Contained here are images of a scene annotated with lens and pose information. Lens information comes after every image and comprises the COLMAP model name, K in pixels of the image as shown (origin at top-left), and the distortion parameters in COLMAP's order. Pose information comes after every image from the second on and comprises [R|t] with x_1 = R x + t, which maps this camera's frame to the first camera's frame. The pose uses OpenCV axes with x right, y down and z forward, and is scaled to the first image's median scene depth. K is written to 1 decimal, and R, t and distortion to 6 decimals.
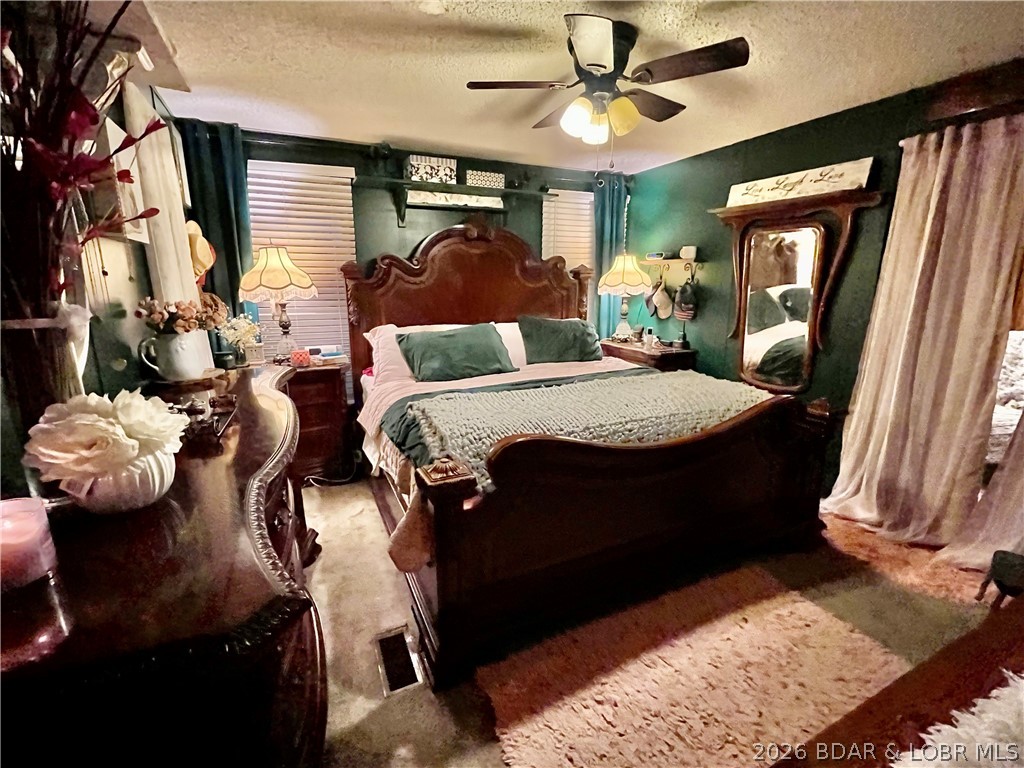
lens RADIAL K [[465.8, 0, 505.9], [0, 465.8, 390.8], [0, 0, 1]] dist [-0.004221, -0.001113]
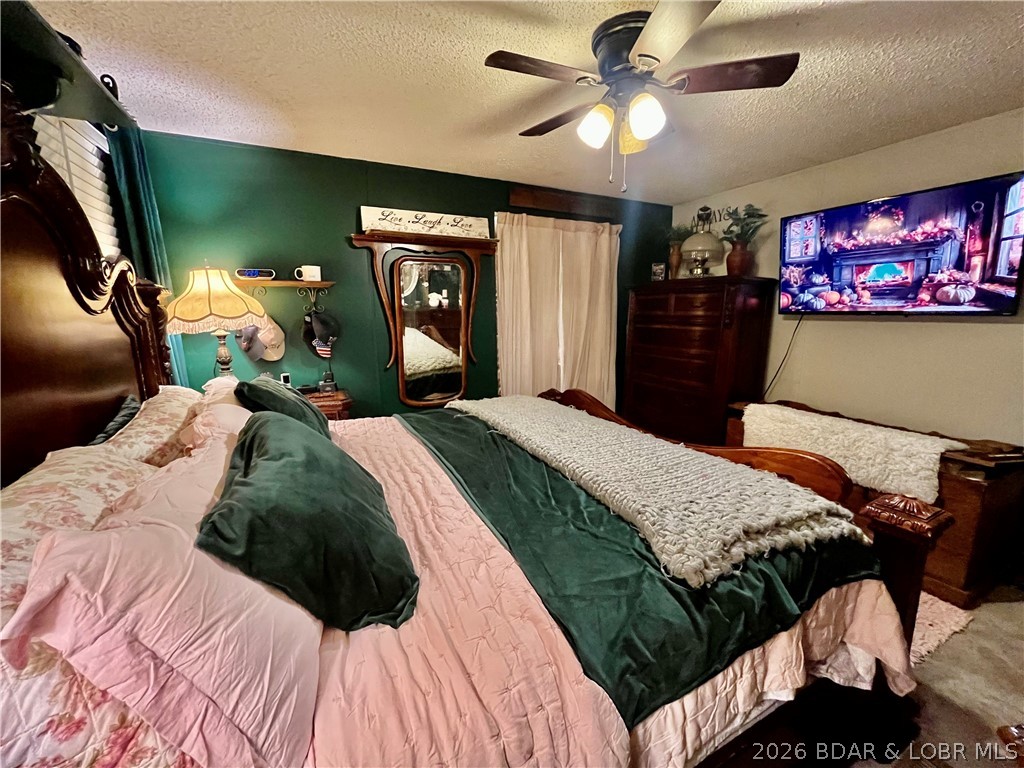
lens RADIAL K [[416.8, 0, 506.6], [0, 416.8, 384.0], [0, 0, 1]] dist [-0.002171, -0.000132]
pose [[-0.027976, -0.183906, 0.982546, -0.436013], [0.236209, 0.953877, 0.185265, -0.211256], [-0.971300, 0.237269, 0.016754, 0.877723]]
